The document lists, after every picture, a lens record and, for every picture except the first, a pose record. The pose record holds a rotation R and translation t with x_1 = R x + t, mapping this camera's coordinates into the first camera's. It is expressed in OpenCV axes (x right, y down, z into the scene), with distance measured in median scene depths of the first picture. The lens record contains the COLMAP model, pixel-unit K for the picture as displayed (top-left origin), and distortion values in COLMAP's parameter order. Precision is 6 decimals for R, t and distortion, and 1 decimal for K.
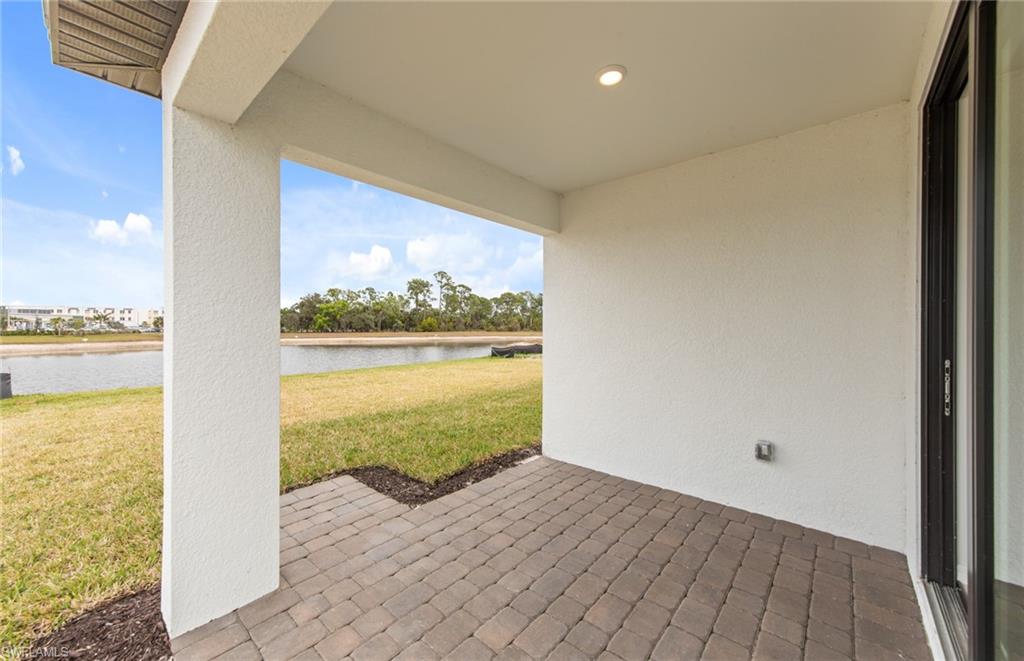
lens RADIAL K [[379.0, 0, 518.6], [0, 379.0, 328.7], [0, 0, 1]] dist [0.008911, -0.001543]
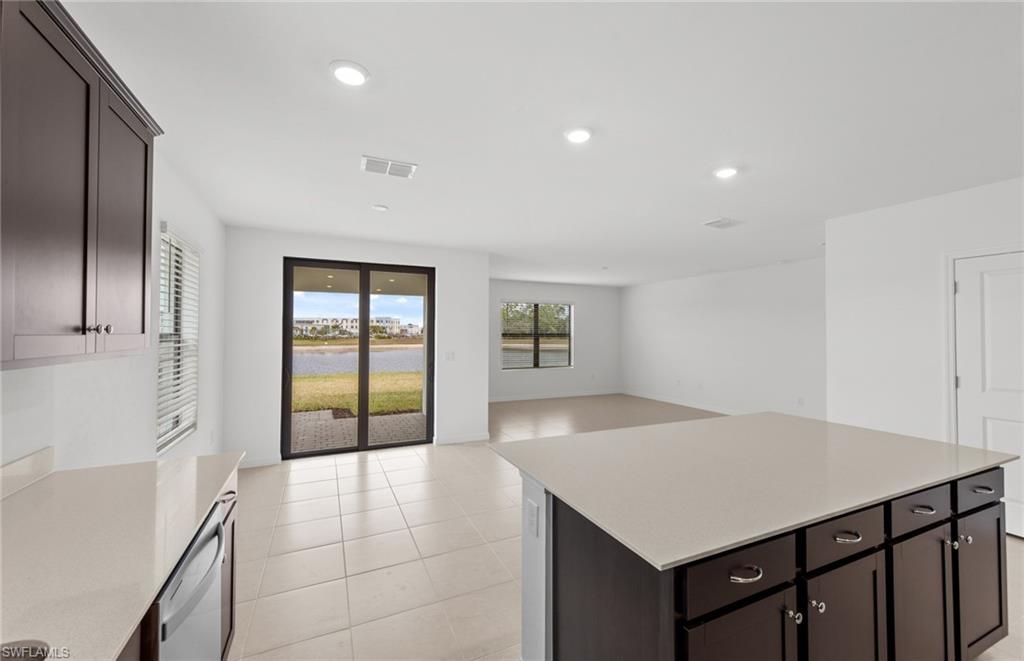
lens RADIAL K [[403.1, 0, 511.3], [0, 403.1, 330.0], [0, 0, 1]] dist [0.003708, 0.000239]
pose [[0.908873, -0.001389, -0.417070, 1.304449], [-0.004459, 0.999905, -0.013048, -0.052315], [0.417049, 0.013719, 0.908781, -0.633812]]
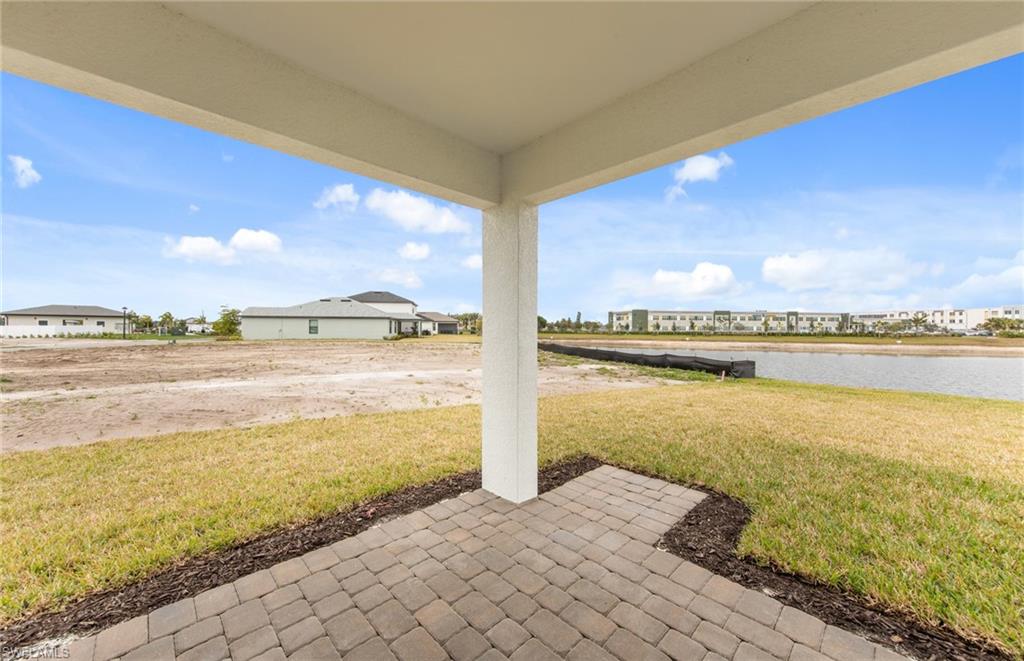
lens RADIAL K [[379.0, 0, 512.2], [0, 379.0, 328.1], [0, 0, 1]] dist [0.008911, -0.001543]
pose [[-0.091699, -0.003168, -0.995782, 0.402999], [-0.005963, 0.999979, -0.002632, 0.004160], [0.995769, 0.005696, -0.091716, 0.540311]]
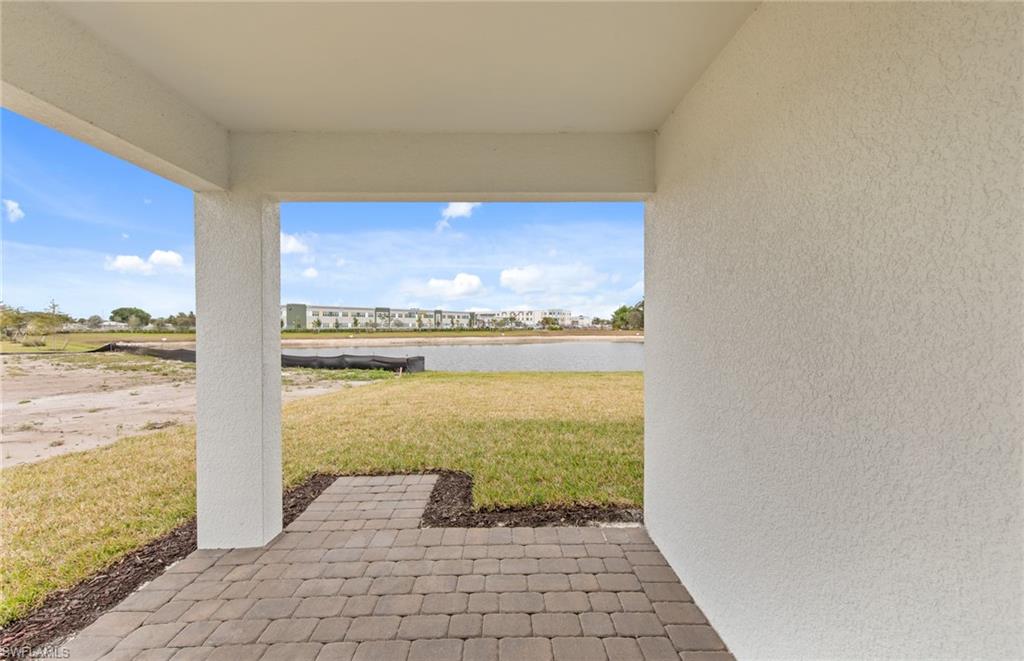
lens RADIAL K [[403.1, 0, 515.1], [0, 403.1, 326.7], [0, 0, 1]] dist [0.003708, 0.000239]
pose [[0.669309, -0.001429, -0.742982, 0.449641], [0.002842, 0.999996, 0.000636, -0.022765], [0.742978, -0.002538, 0.669311, 0.353435]]
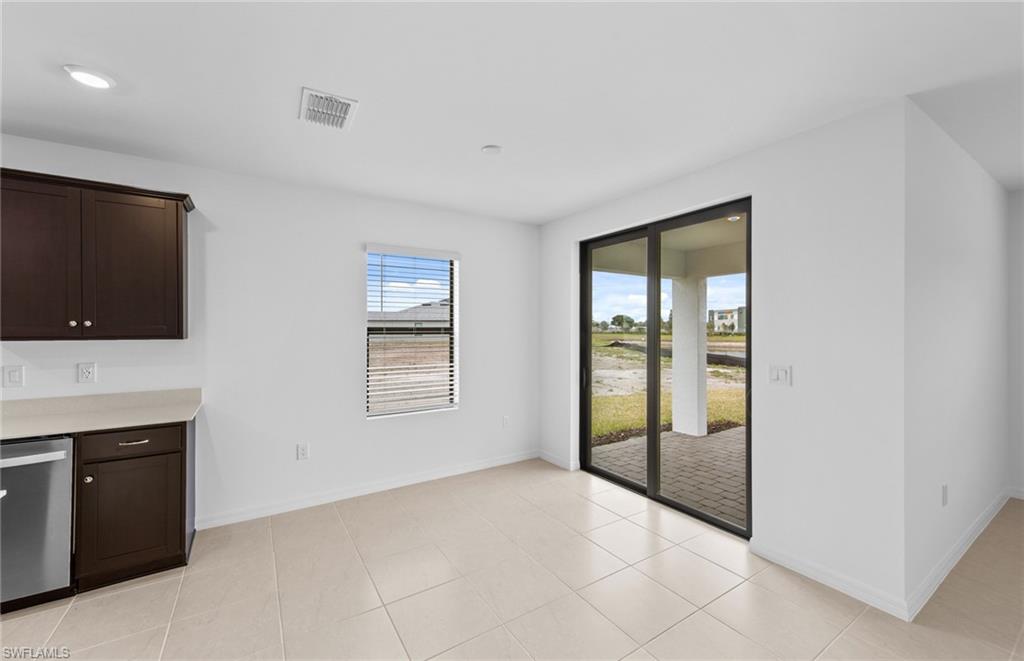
lens RADIAL K [[403.1, 0, 509.8], [0, 403.1, 329.6], [0, 0, 1]] dist [0.003708, 0.000239]
pose [[-0.294146, 0.000297, -0.955760, 1.268948], [-0.002437, 0.999996, 0.001061, -0.050483], [0.955757, 0.002641, -0.294145, 0.267477]]
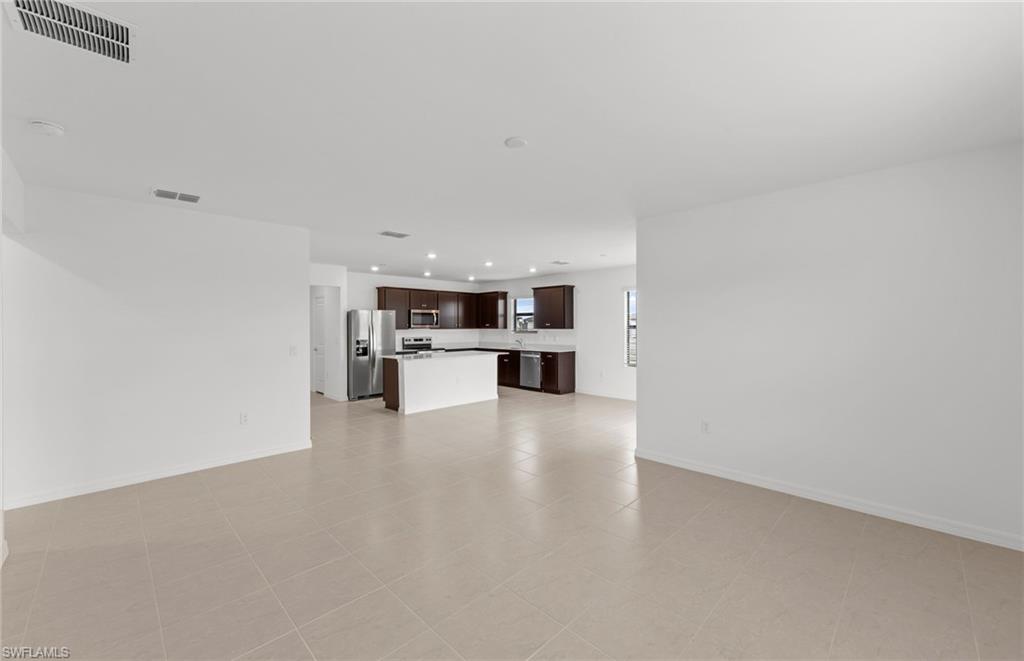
lens RADIAL K [[403.1, 0, 513.9], [0, 403.1, 325.2], [0, 0, 1]] dist [0.003708, 0.000239]
pose [[-0.995612, -0.000794, 0.093577, 0.869485], [-0.000945, 0.999998, -0.001567, -0.049333], [-0.093575, -0.001648, -0.995611, 1.714724]]
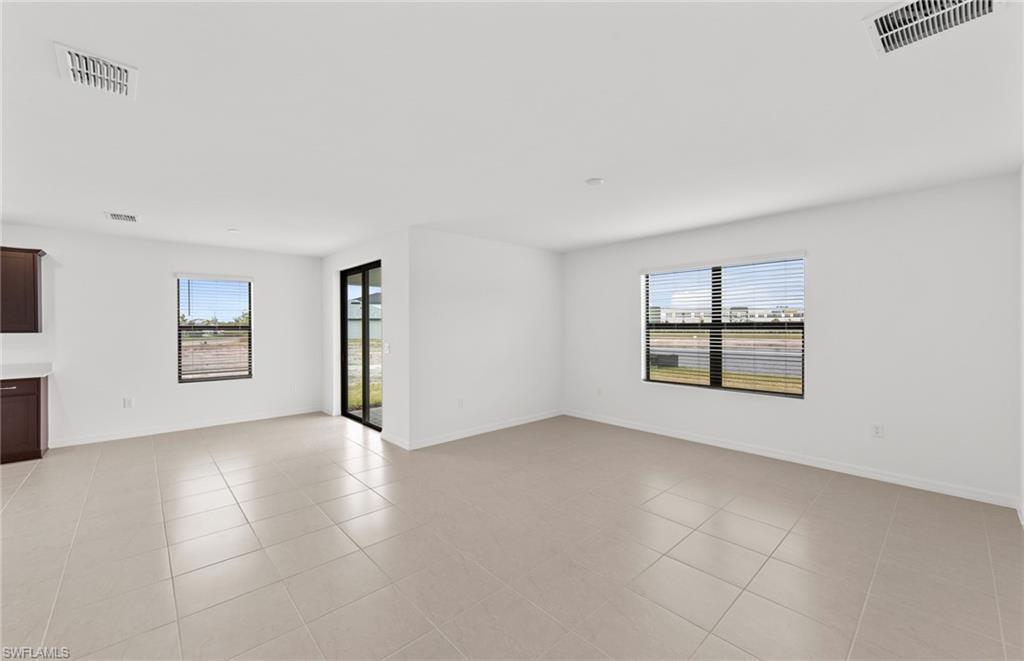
lens RADIAL K [[403.1, 0, 513.4], [0, 403.1, 329.4], [0, 0, 1]] dist [0.003708, 0.000239]
pose [[-0.119402, 0.006152, -0.992827, 1.759967], [-0.000939, 0.999980, 0.006310, -0.050853], [0.992846, 0.001686, -0.119394, 1.014617]]
